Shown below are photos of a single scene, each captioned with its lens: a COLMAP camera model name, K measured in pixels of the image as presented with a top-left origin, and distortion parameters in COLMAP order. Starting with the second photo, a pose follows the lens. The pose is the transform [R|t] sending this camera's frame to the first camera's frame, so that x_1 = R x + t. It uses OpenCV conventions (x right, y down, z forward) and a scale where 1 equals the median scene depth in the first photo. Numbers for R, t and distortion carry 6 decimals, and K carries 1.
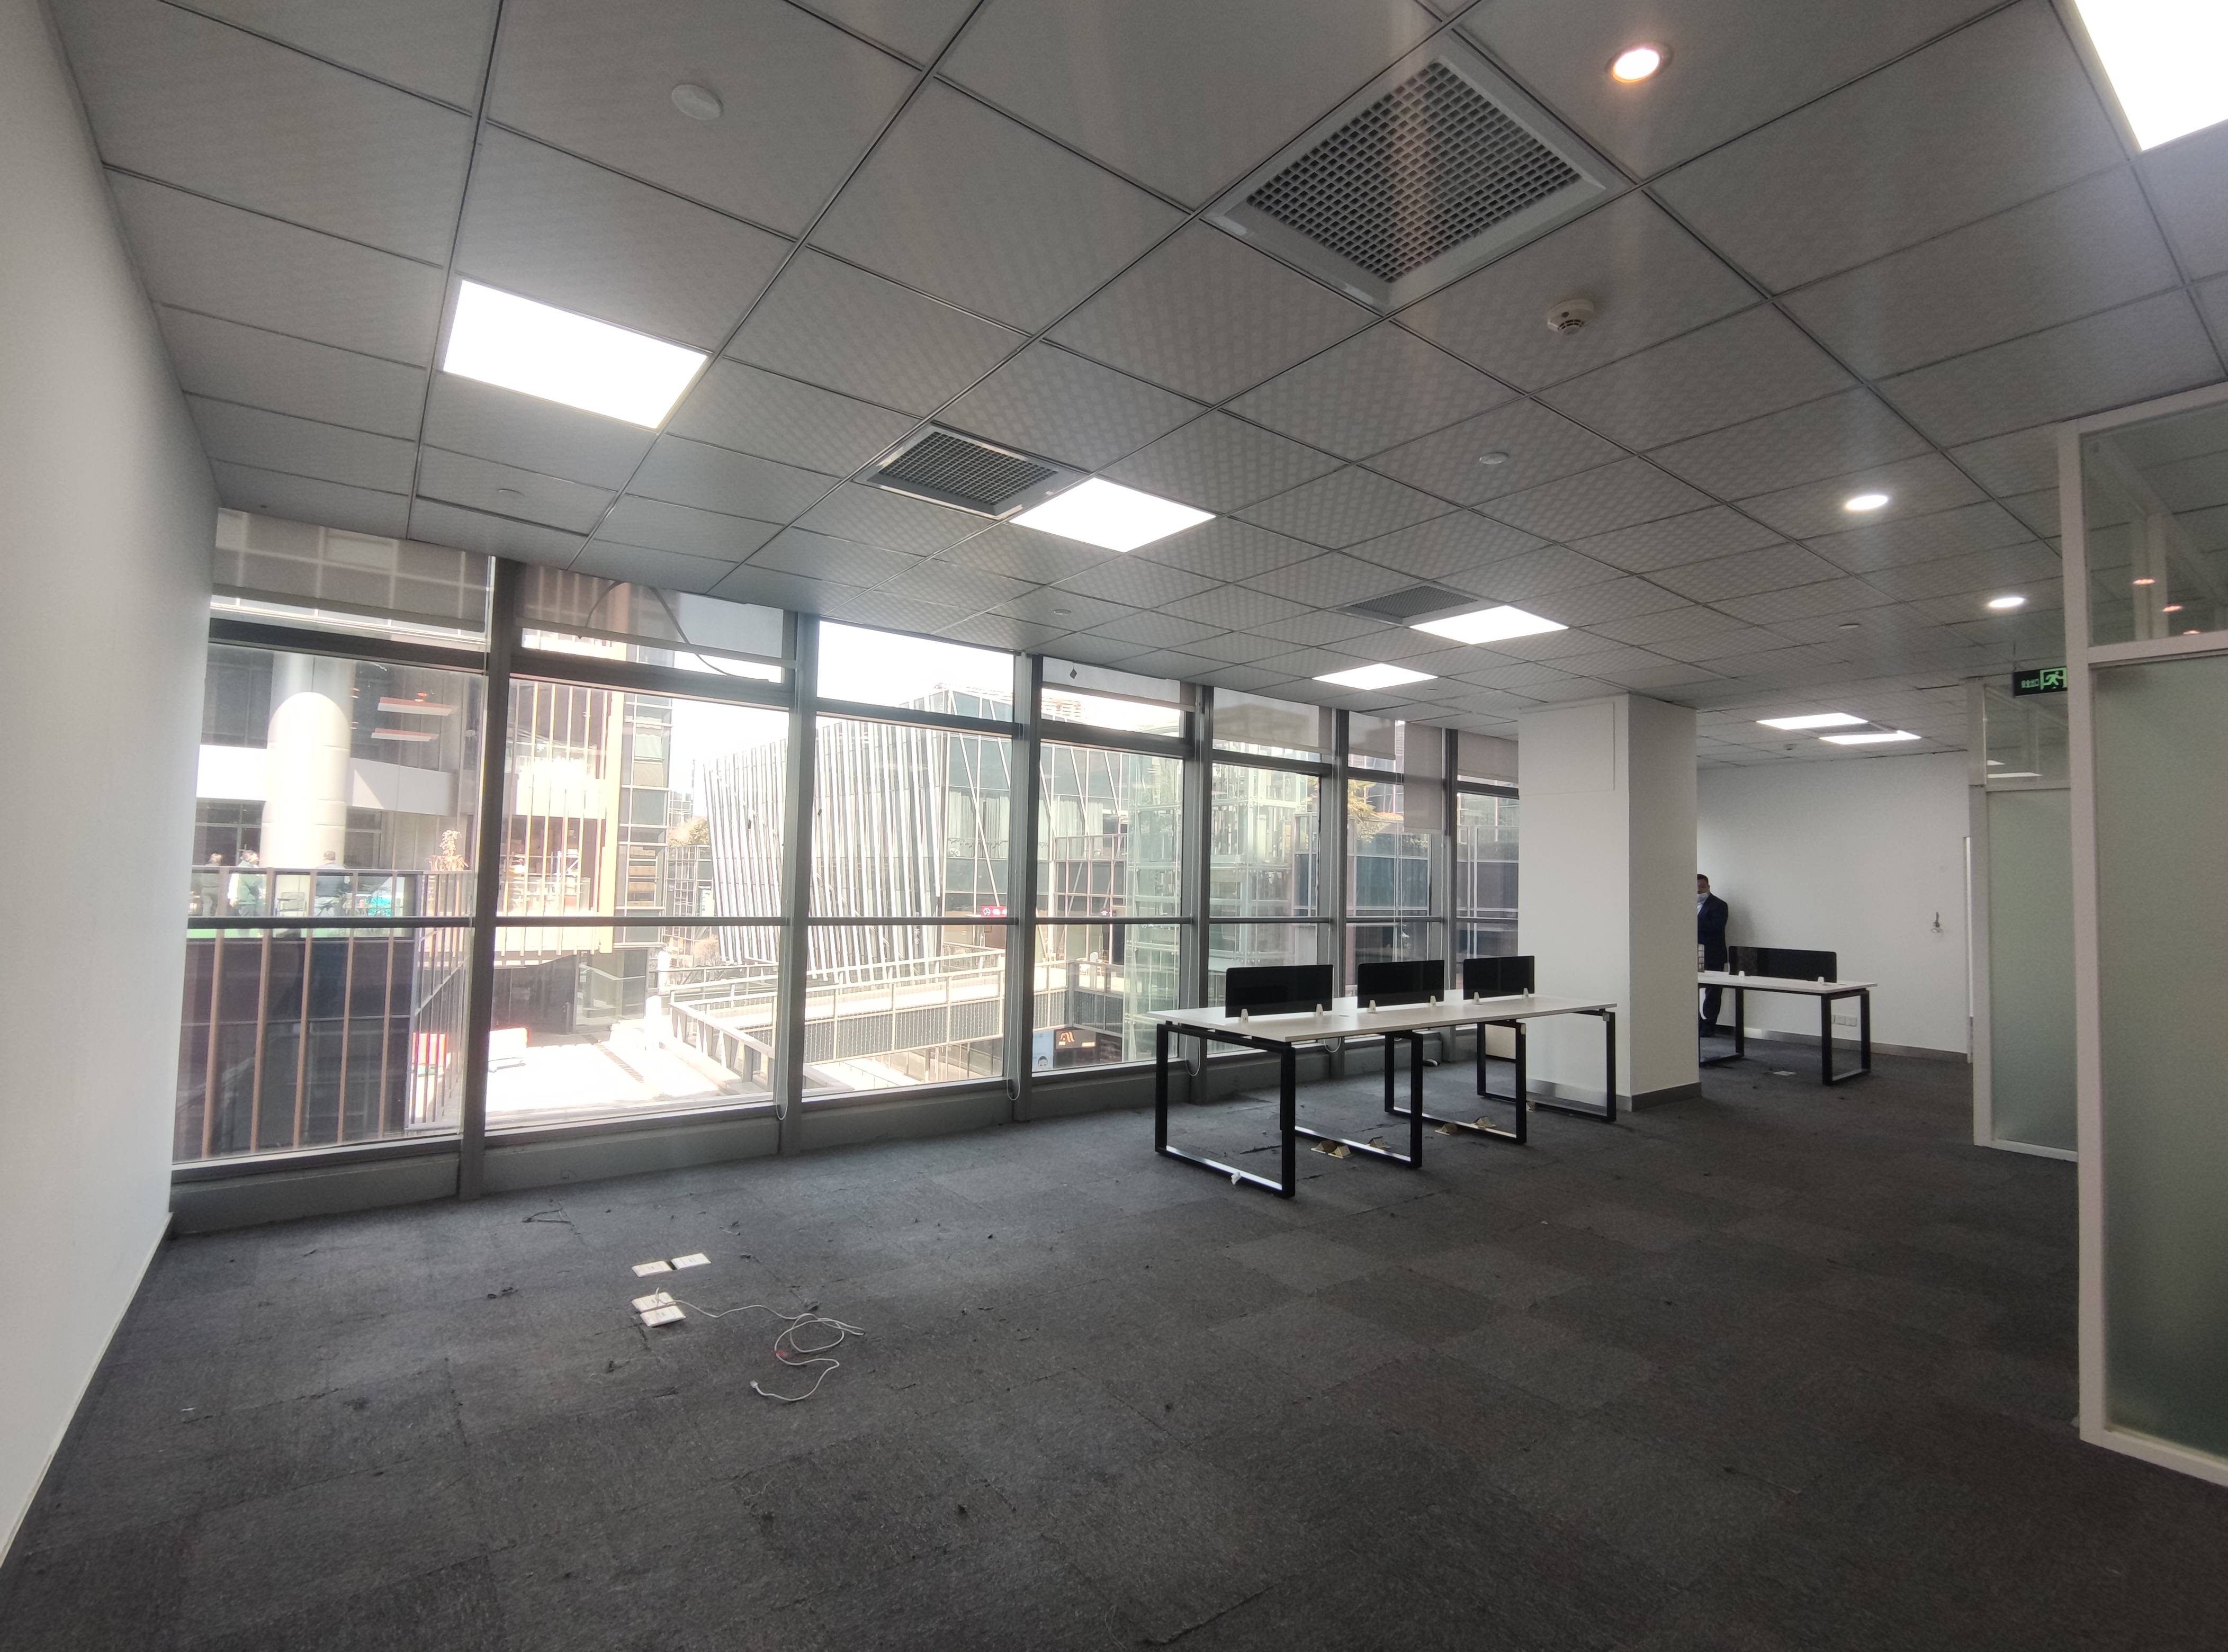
lens RADIAL K [[1023.2, 0, 1111.4], [0, 1023.2, 807.7], [0, 0, 1]] dist [-0.005610, -0.001783]
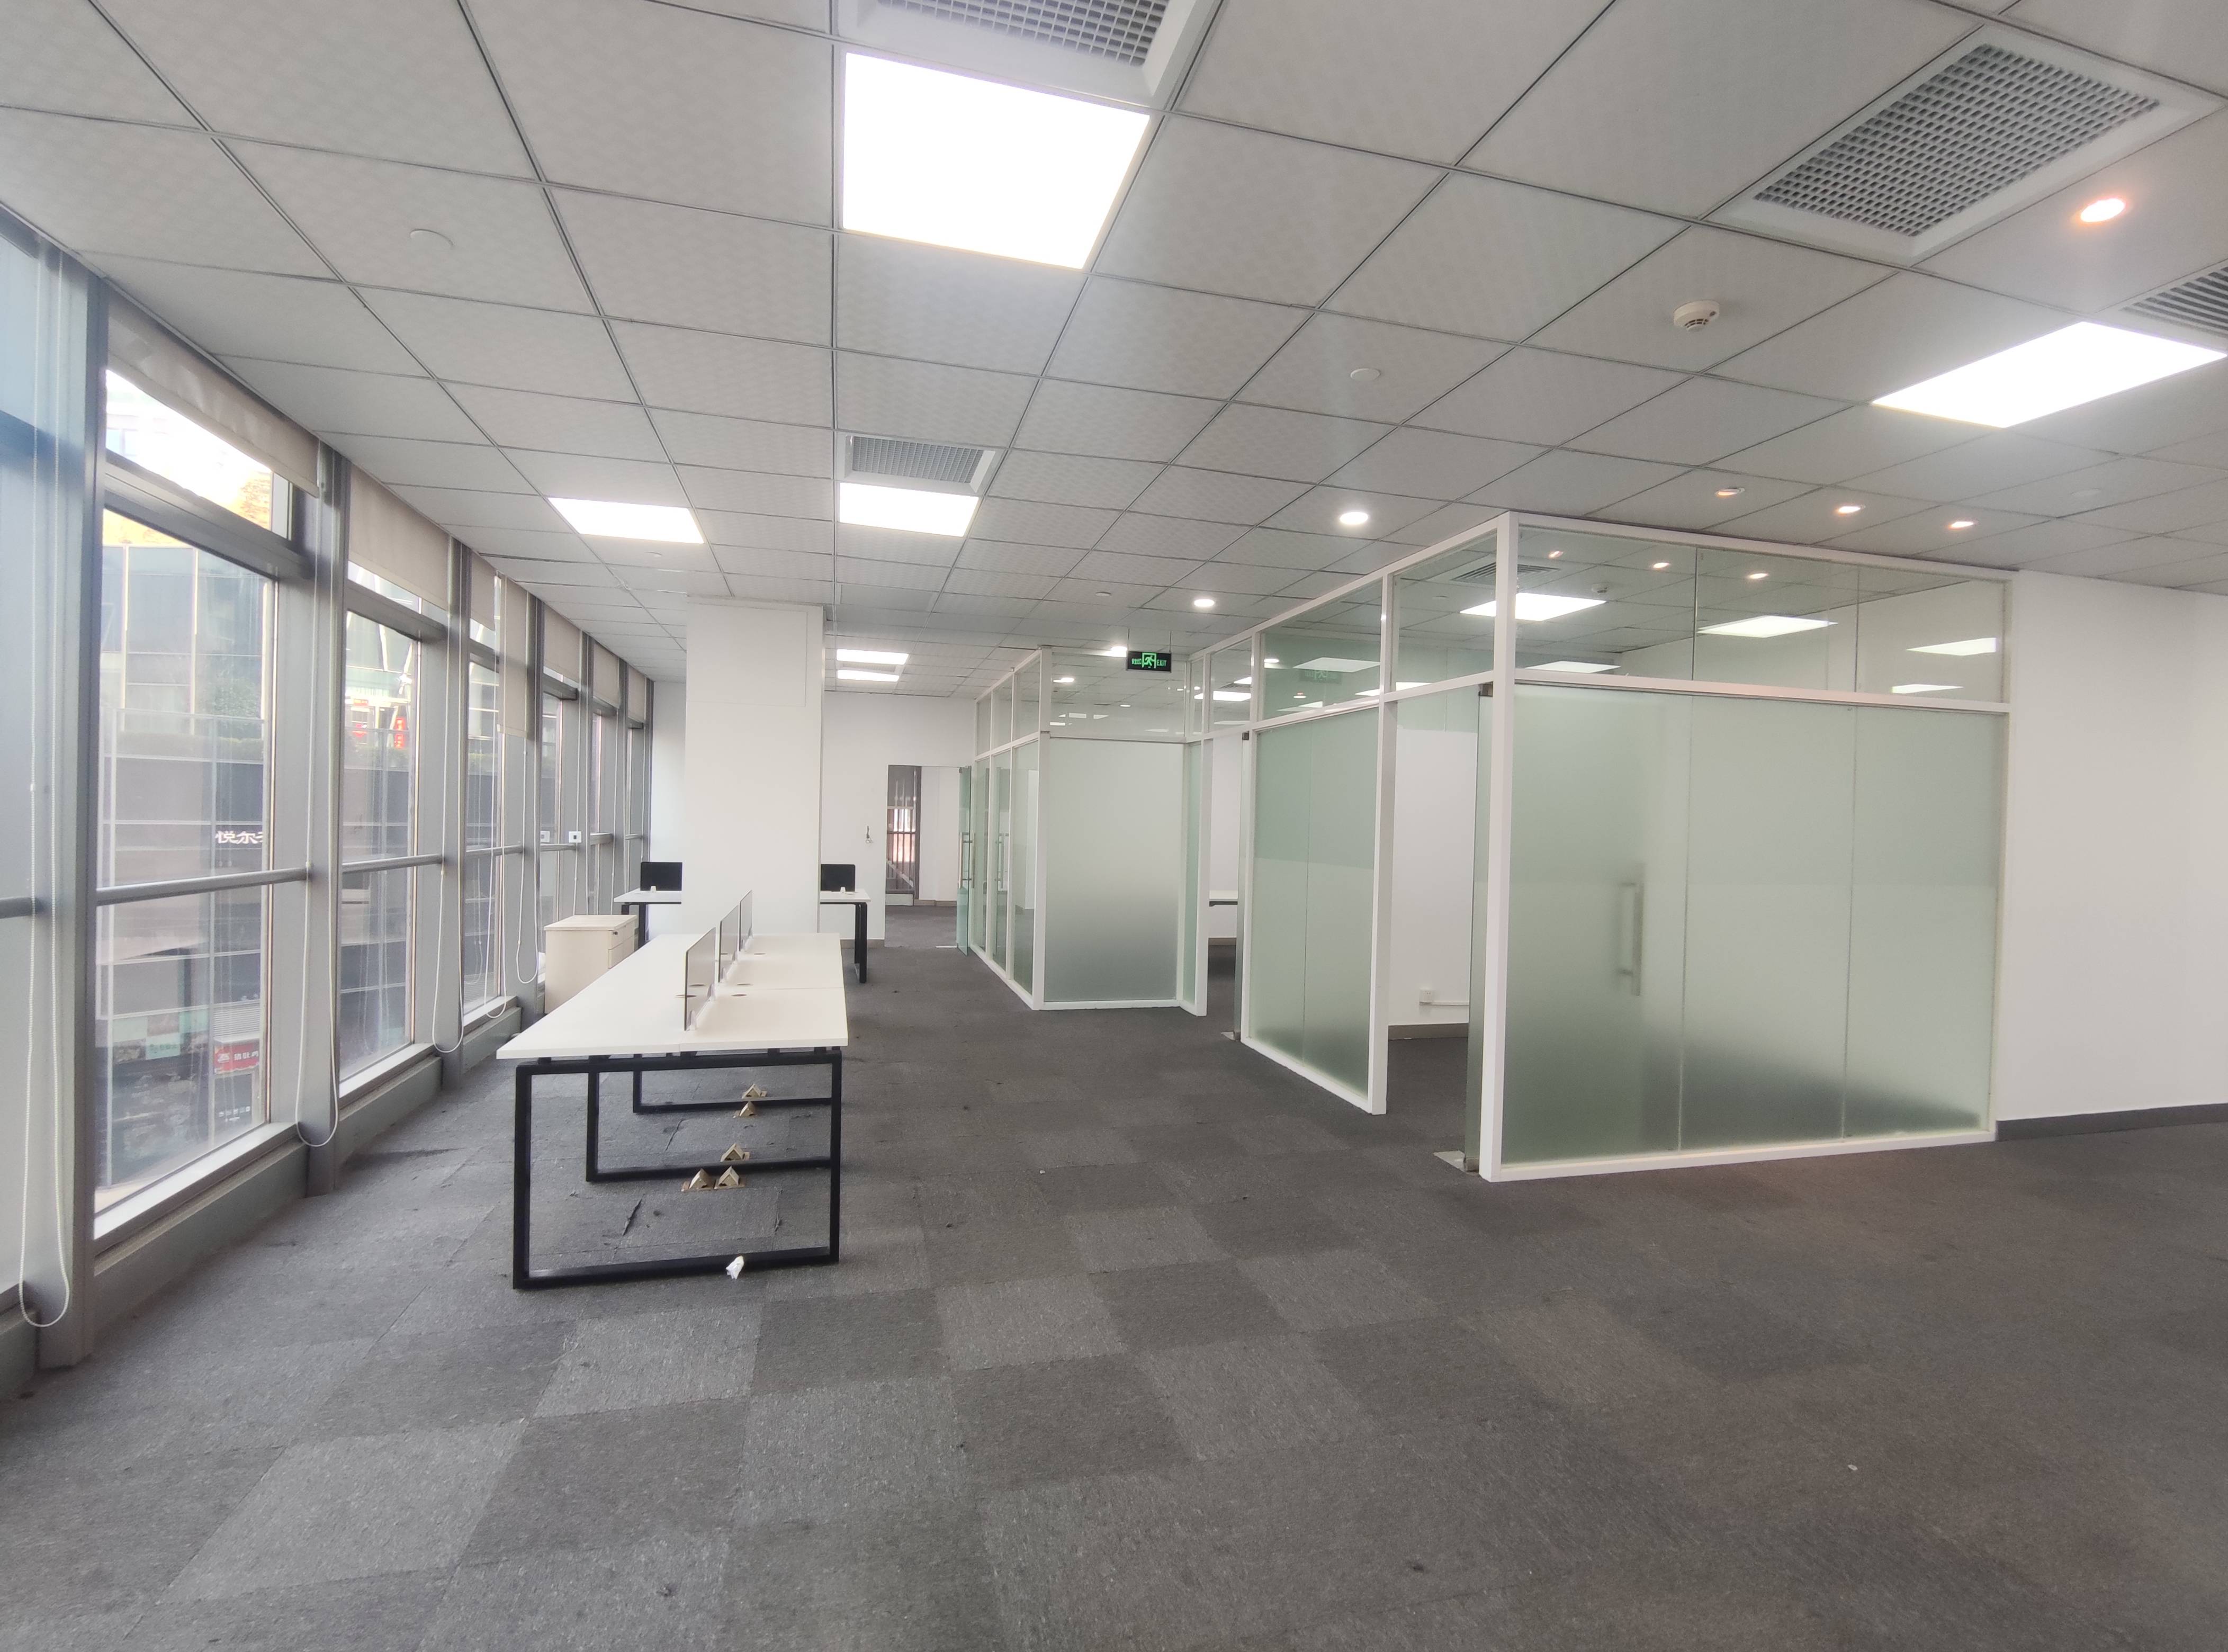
lens RADIAL K [[1023.2, 0, 1107.5], [0, 1023.2, 828.2], [0, 0, 1]] dist [-0.005610, -0.001783]
pose [[0.372055, -0.024757, 0.927880, -0.453155], [-0.081646, 0.994897, 0.059283, 0.024817], [-0.924613, -0.097814, 0.368135, 0.650256]]
